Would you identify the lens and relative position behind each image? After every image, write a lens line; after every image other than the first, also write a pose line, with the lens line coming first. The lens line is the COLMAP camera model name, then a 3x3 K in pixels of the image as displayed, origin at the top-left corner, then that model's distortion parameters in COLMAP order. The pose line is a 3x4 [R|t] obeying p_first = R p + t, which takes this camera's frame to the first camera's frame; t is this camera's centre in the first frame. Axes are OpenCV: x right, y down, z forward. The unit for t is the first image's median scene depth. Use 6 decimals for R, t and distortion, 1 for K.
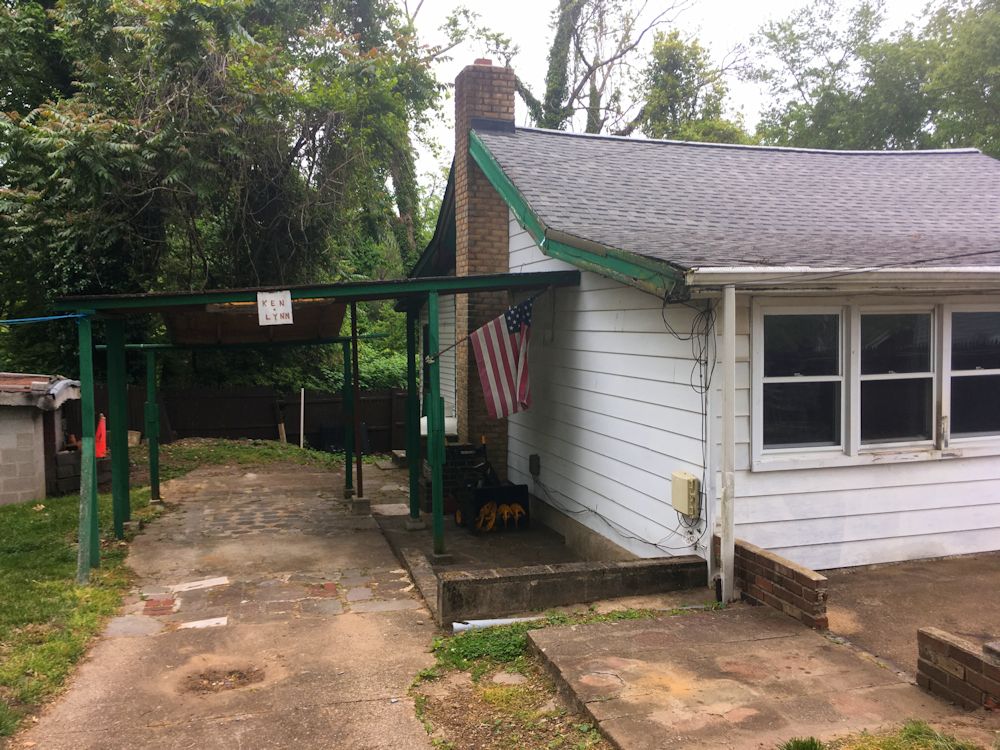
lens RADIAL K [[873.5, 0, 500.9], [0, 873.5, 372.5], [0, 0, 1]] dist [0.096371, -0.128107]
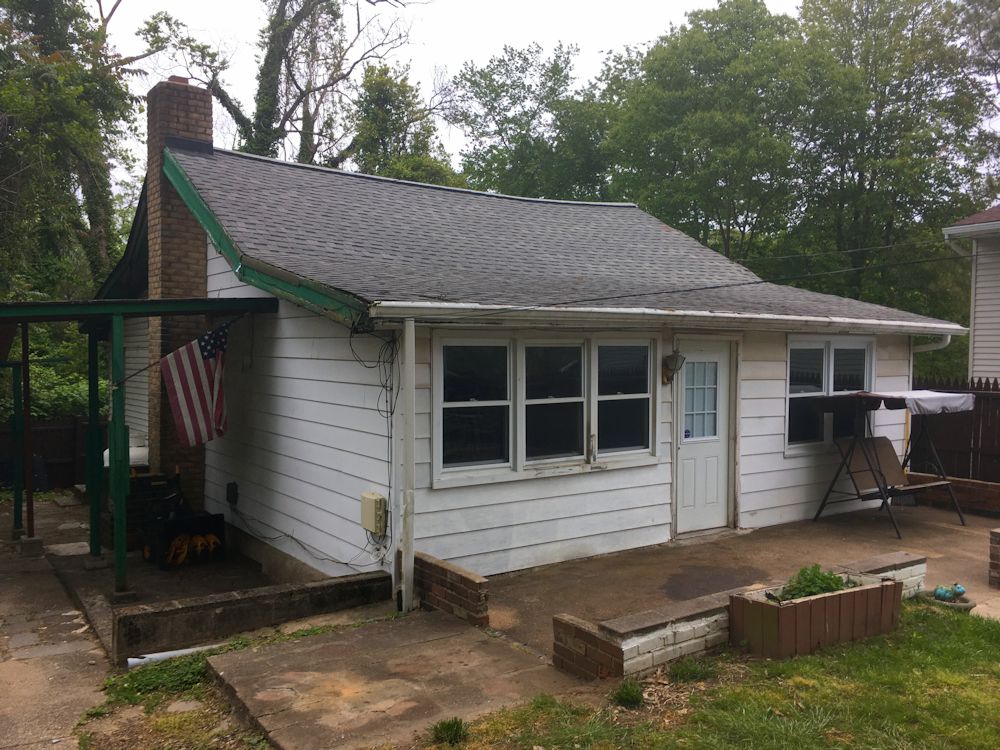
lens RADIAL K [[873.5, 0, 500.9], [0, 873.5, 372.5], [0, 0, 1]] dist [0.096371, -0.128107]
pose [[0.949824, 0.003925, 0.312759, 0.019700], [0.005037, 0.999600, -0.027841, -0.000754], [-0.312743, 0.028019, 0.949424, -0.046292]]
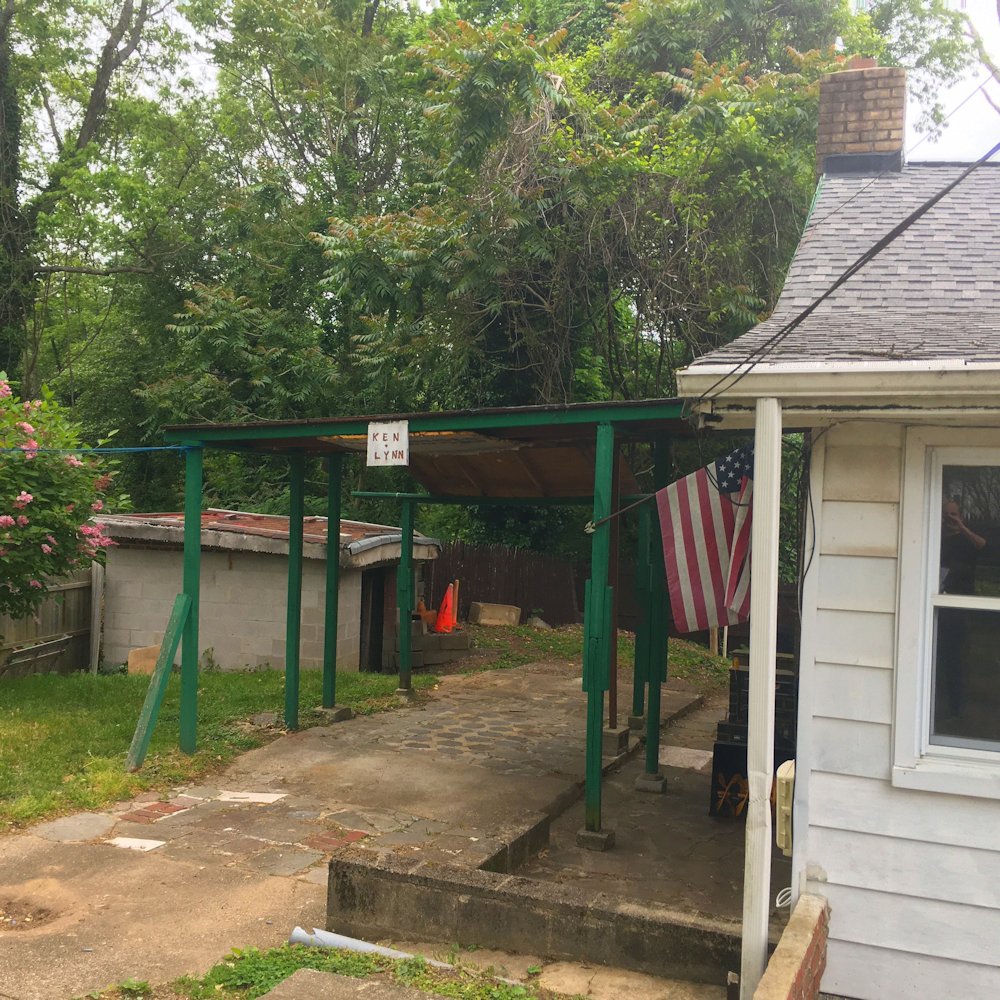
lens RADIAL K [[1156.5, 0, 392.6], [0, 1156.5, 496.0], [0, 0, 1]] dist [0.046040, -0.000234]
pose [[0.800373, 0.045950, -0.597739, 0.340519], [-0.073311, 0.997077, -0.021516, -0.009534], [0.595003, 0.061041, 0.801402, 0.238463]]
